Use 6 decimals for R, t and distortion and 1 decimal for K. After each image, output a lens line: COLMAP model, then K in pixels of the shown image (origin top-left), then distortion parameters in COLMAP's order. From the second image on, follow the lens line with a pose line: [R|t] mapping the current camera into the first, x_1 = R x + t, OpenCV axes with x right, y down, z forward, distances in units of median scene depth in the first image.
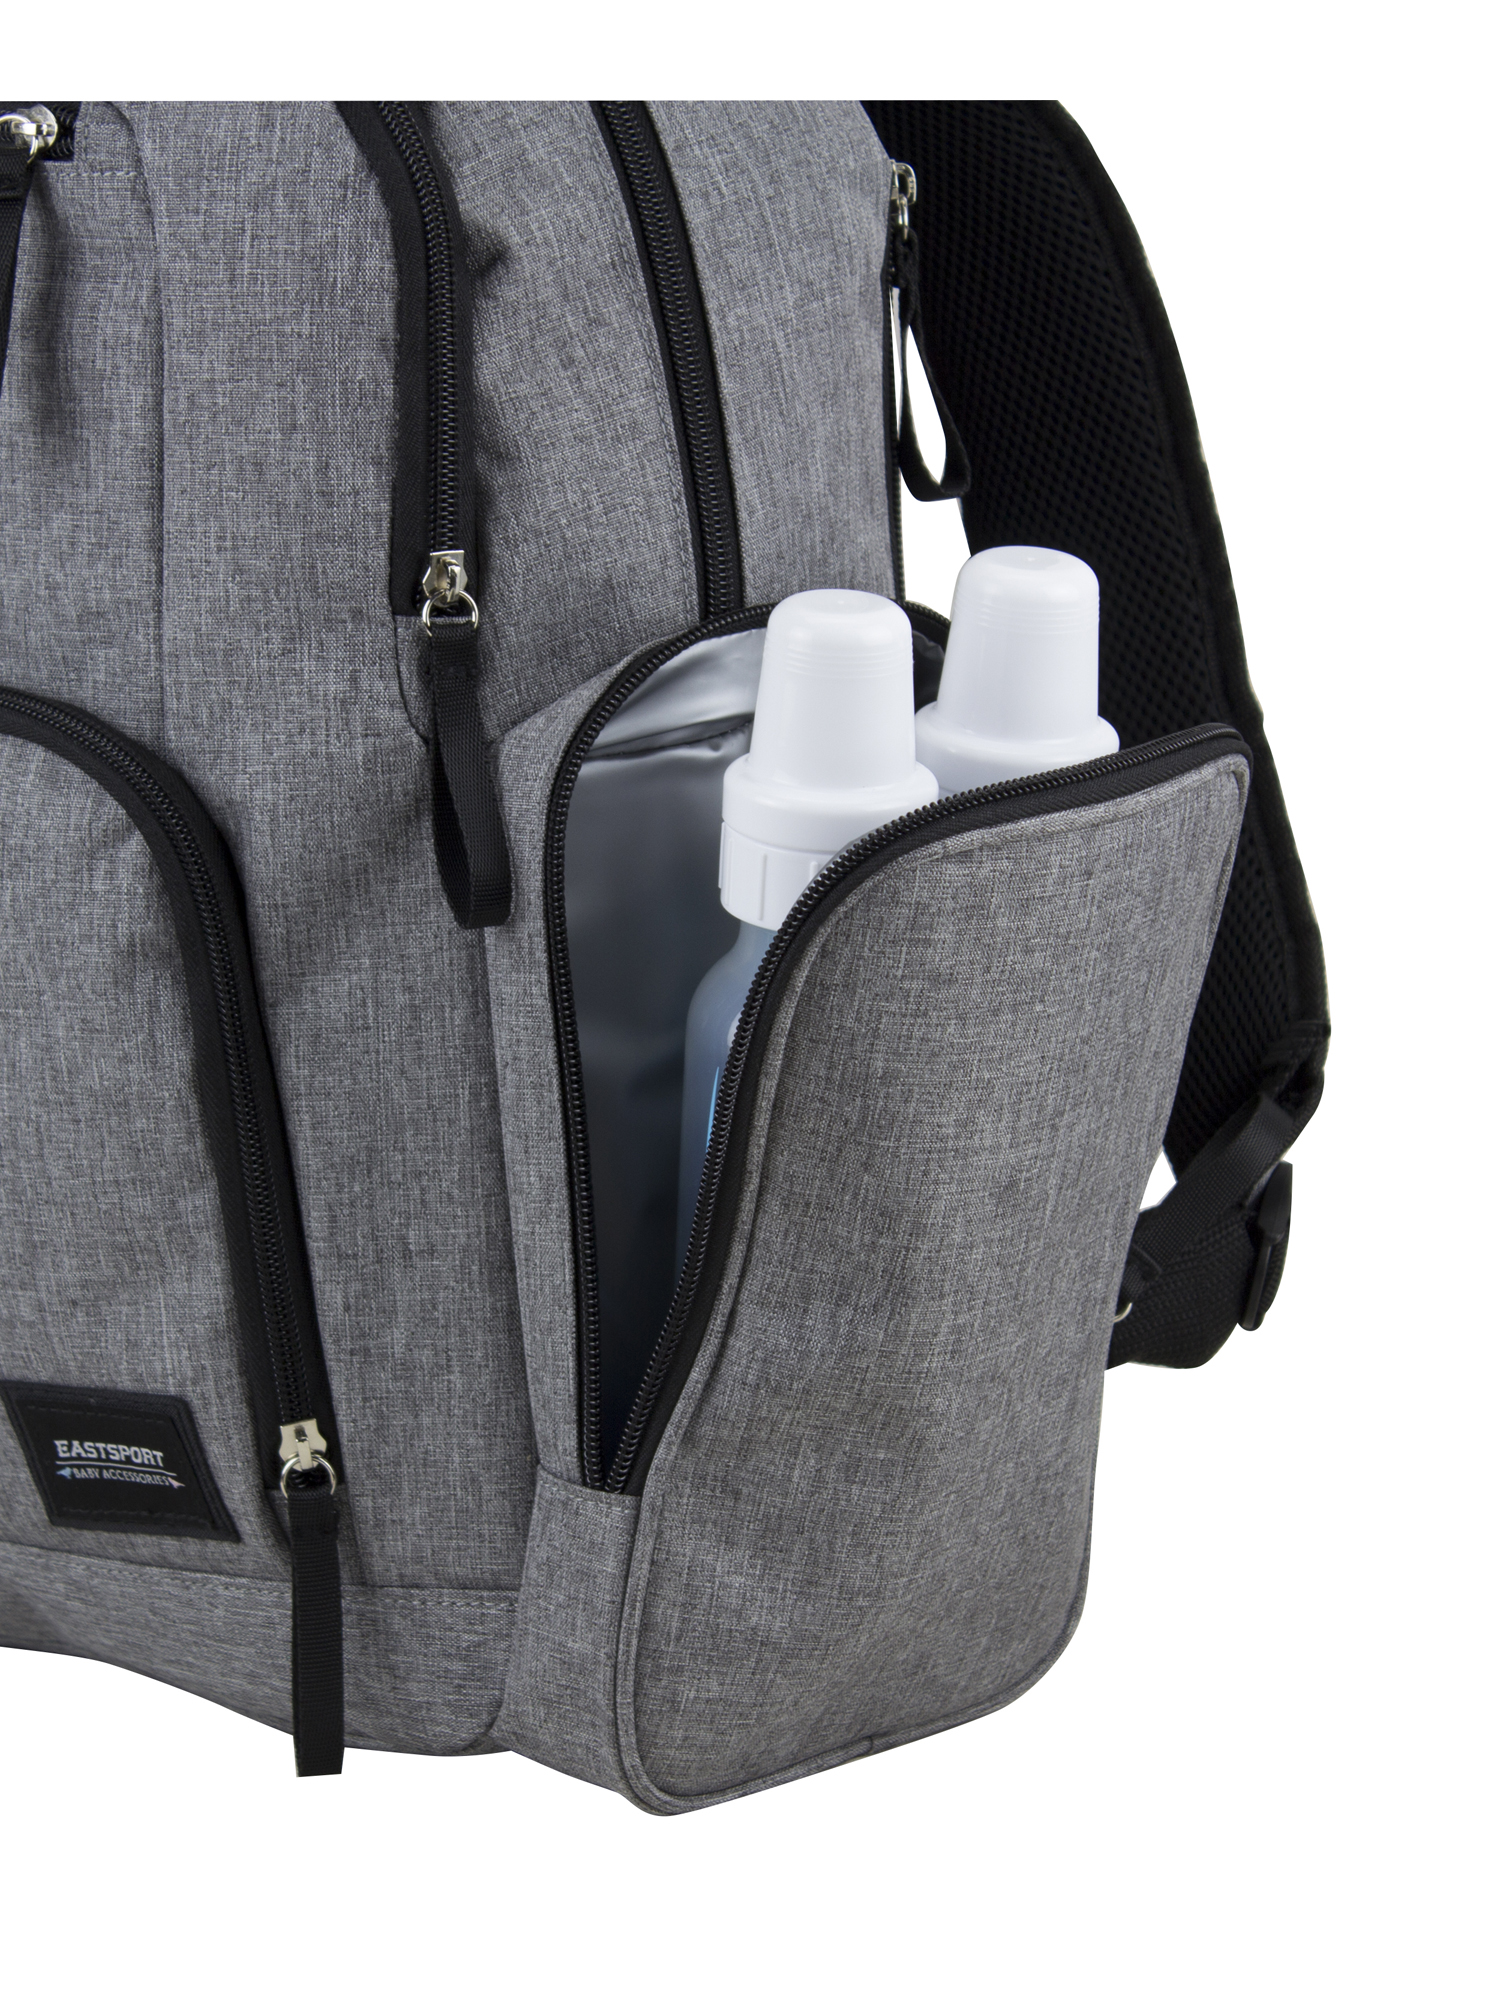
lens RADIAL K [[4927.0, 0, 750.5], [0, 4927.0, 1003.8], [0, 0, 1]] dist [0.031410, 0.000000]
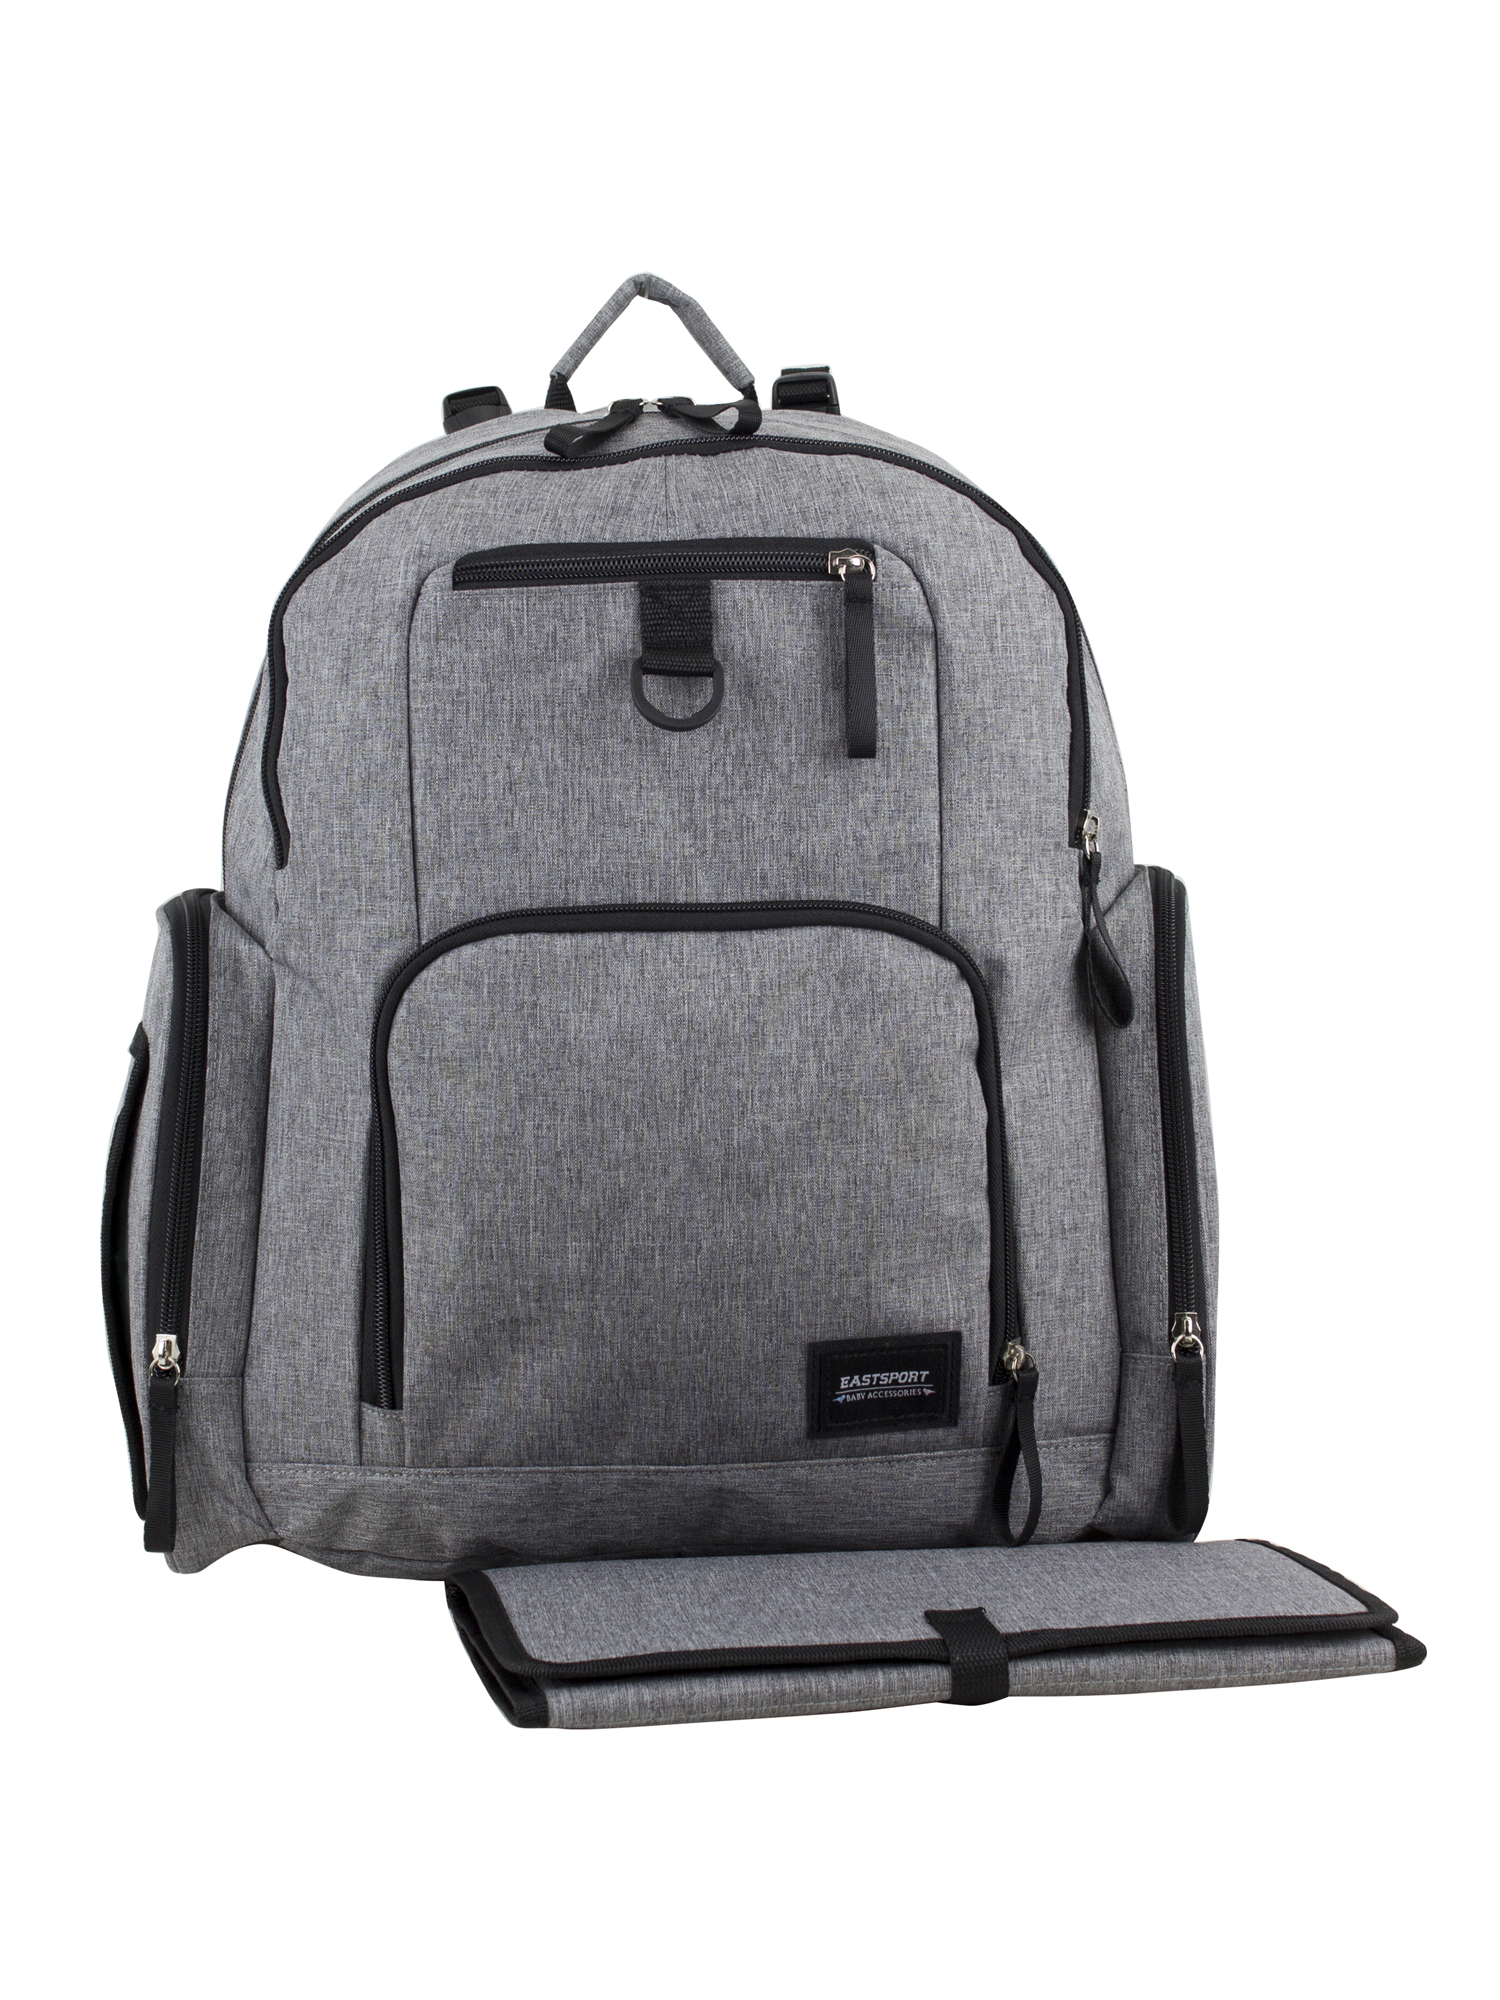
lens RADIAL K [[3071.5, 0, 749.2], [0, 3071.5, 994.4], [0, 0, 1]] dist [-0.032351, 0.000000]
pose [[0.840325, -0.037022, 0.540817, -0.731441], [0.107950, 0.989112, -0.100024, 0.064988], [-0.531226, 0.142434, 0.835172, 0.177381]]
